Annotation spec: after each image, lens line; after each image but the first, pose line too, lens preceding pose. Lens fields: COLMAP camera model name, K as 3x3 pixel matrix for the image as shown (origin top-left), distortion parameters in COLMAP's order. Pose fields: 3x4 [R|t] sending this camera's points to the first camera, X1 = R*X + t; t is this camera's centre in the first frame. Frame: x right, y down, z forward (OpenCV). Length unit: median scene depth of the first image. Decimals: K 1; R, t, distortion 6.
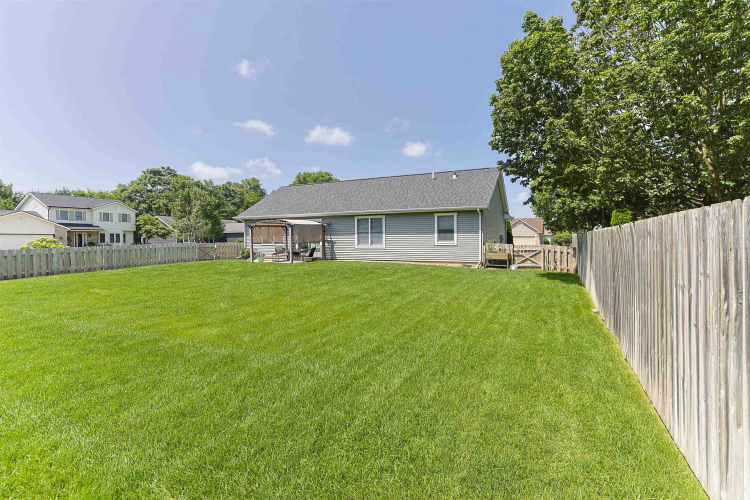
lens RADIAL K [[366.5, 0, 375.4], [0, 366.5, 245.2], [0, 0, 1]] dist [-0.001143, 0.000057]
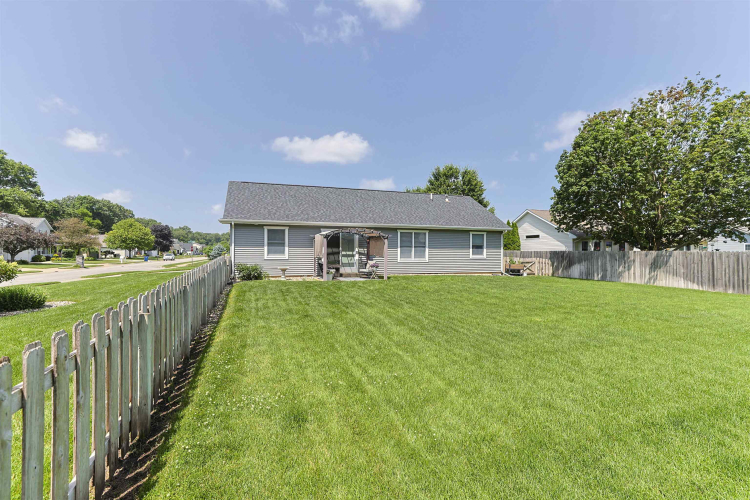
lens RADIAL K [[364.1, 0, 384.2], [0, 364.1, 248.2], [0, 0, 1]] dist [-0.005776, -0.000282]
pose [[0.675775, 0.018846, 0.736867, -0.772894], [0.005528, 0.999515, -0.030633, 0.000658], [-0.737088, 0.024774, 0.675343, 0.362404]]
